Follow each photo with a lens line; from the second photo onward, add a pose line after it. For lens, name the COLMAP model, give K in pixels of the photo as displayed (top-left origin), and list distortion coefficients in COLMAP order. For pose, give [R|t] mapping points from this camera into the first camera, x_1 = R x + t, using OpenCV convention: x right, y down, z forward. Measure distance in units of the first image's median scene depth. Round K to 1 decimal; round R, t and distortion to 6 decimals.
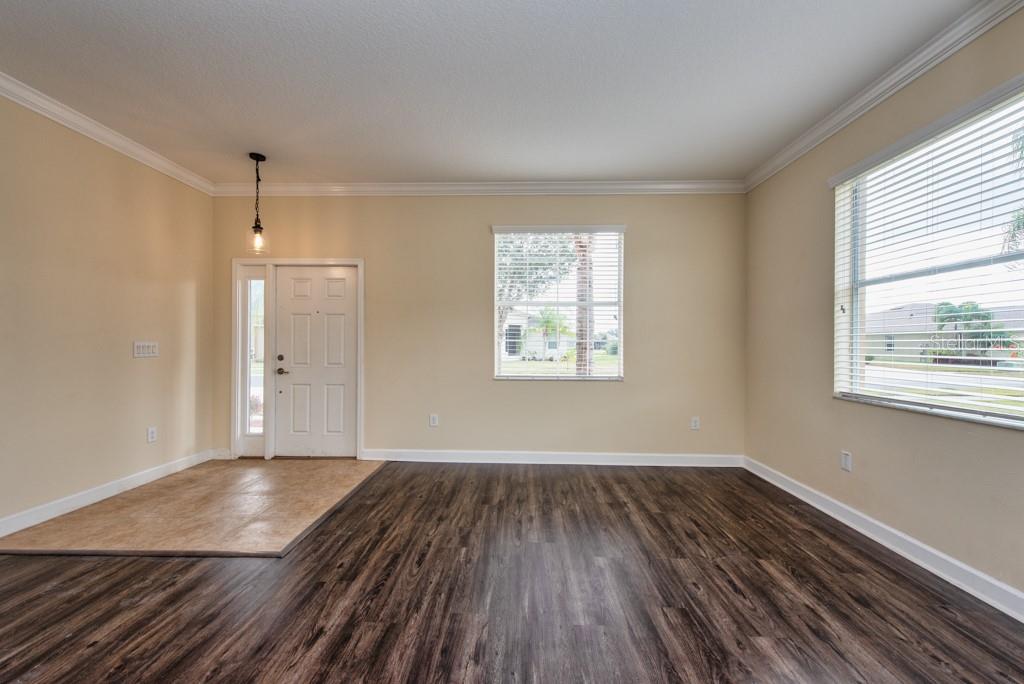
lens RADIAL K [[414.2, 0, 516.5], [0, 414.2, 344.7], [0, 0, 1]] dist [0.015730, -0.000085]
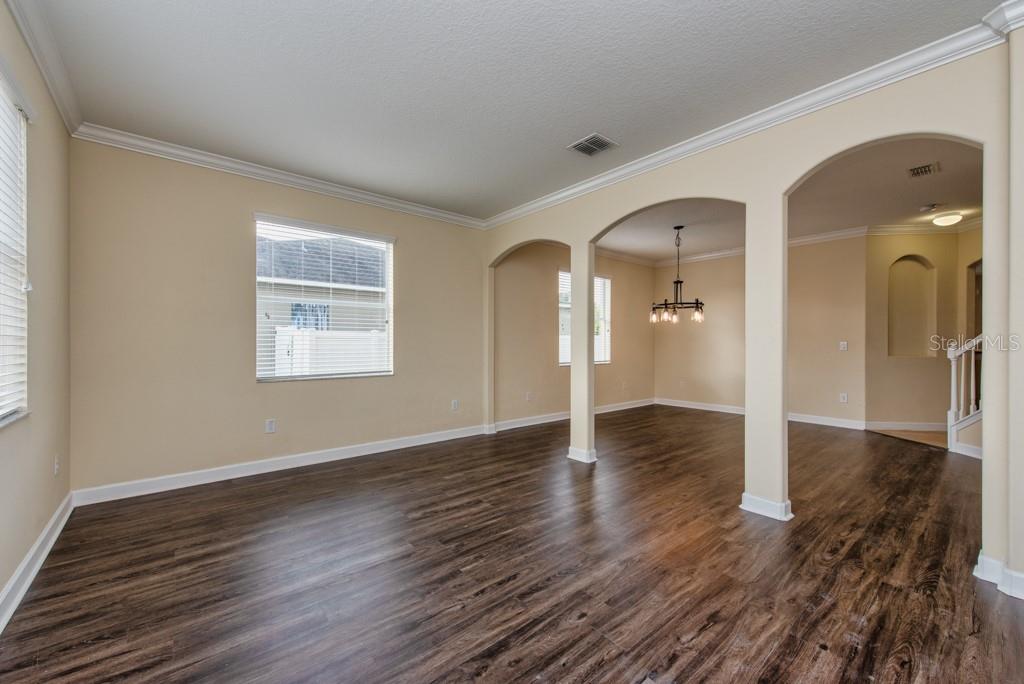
lens RADIAL K [[402.5, 0, 506.8], [0, 402.5, 344.0], [0, 0, 1]] dist [0.015825, 0.000003]
pose [[-0.653718, -0.006370, 0.756711, -0.882514], [-0.002475, 0.999977, 0.006279, -0.004466], [-0.756734, 0.002232, -0.653719, 1.560382]]
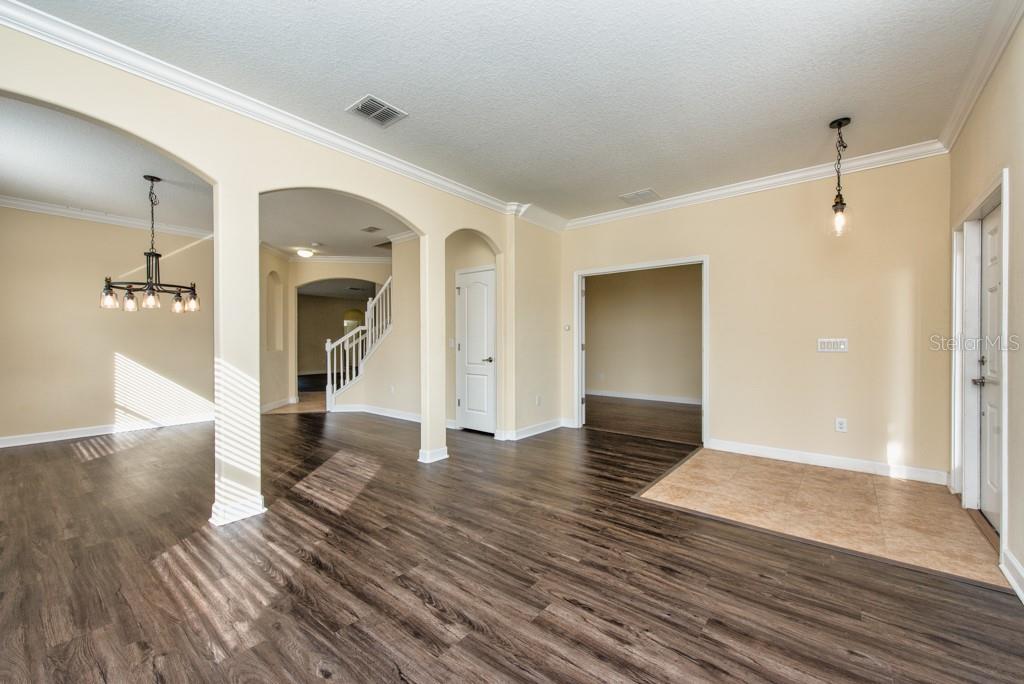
lens RADIAL K [[402.5, 0, 513.0], [0, 402.5, 343.0], [0, 0, 1]] dist [0.011329, -0.000201]
pose [[-0.618885, 0.001247, -0.785480, 0.693107], [-0.002988, 0.999988, 0.003942, 0.005680], [0.785476, 0.004787, -0.618874, 1.497608]]
